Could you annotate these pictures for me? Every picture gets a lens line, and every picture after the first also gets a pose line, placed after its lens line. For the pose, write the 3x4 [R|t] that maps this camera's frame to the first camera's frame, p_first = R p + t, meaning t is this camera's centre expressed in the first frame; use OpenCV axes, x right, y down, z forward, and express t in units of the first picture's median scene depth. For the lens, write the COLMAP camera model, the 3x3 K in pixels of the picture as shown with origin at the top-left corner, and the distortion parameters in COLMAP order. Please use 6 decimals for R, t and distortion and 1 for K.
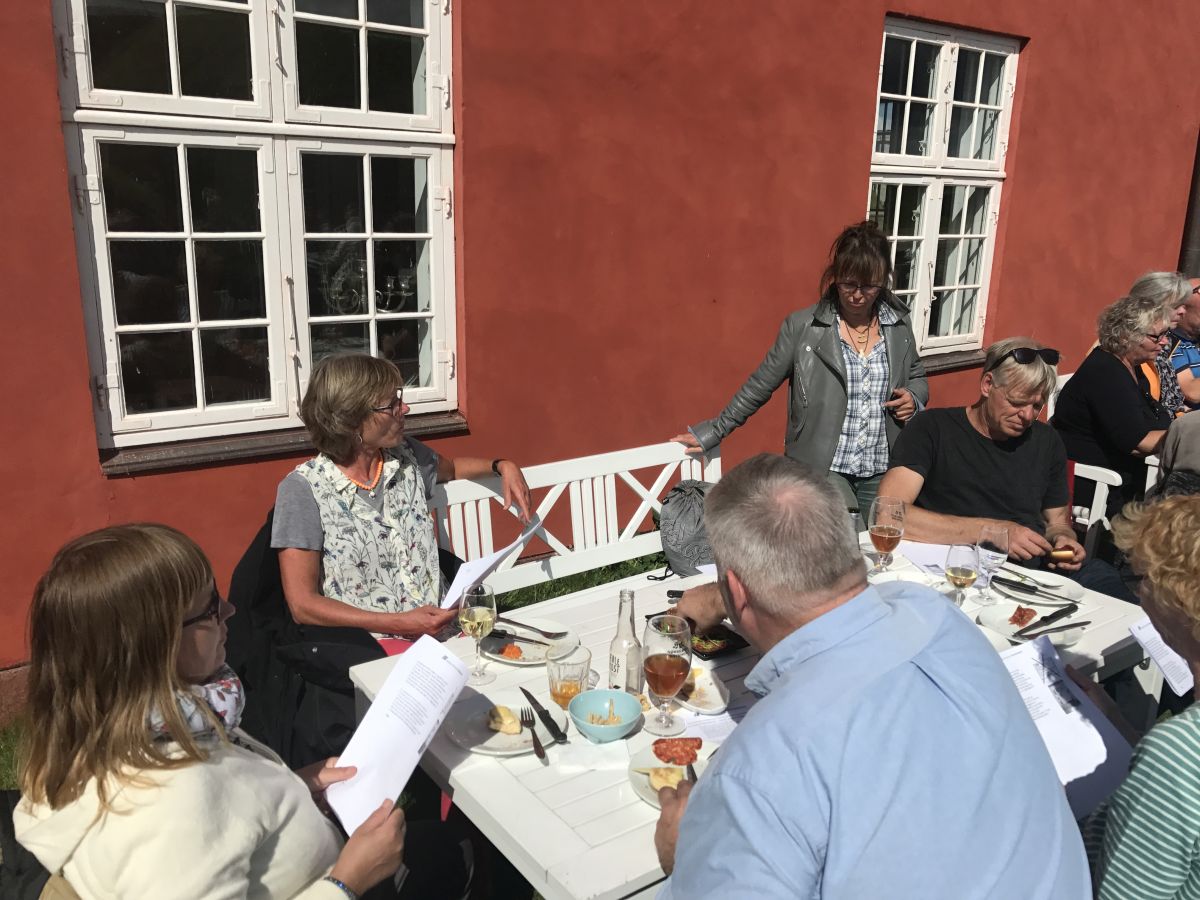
lens RADIAL K [[978.4, 0, 597.2], [0, 978.4, 445.7], [0, 0, 1]] dist [0.004742, -0.007092]
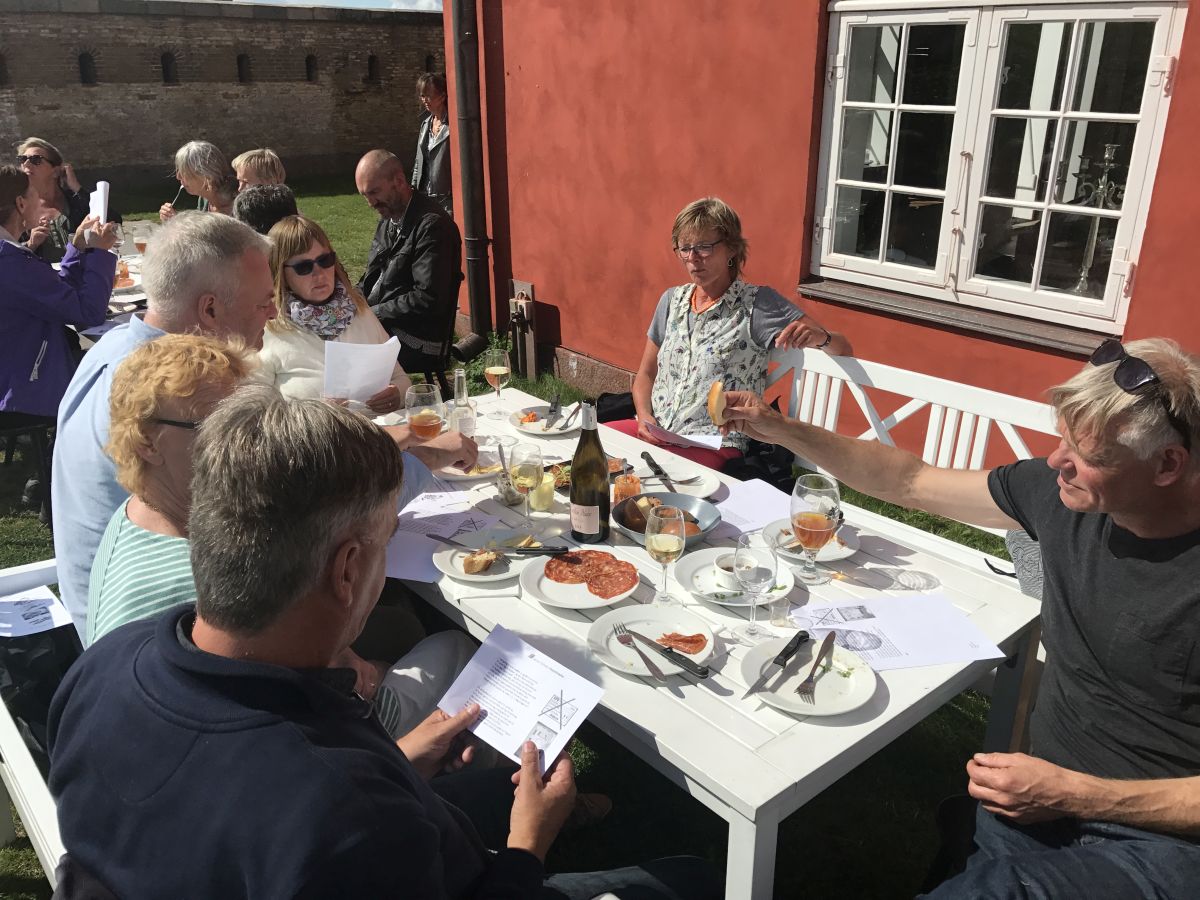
lens RADIAL K [[978.4, 0, 598.0], [0, 978.4, 448.0], [0, 0, 1]] dist [0.004742, -0.007092]
pose [[0.083667, 0.341669, -0.936089, 0.756874], [-0.246766, 0.917228, 0.312729, -0.122302], [0.965457, 0.204829, 0.161054, 0.565921]]
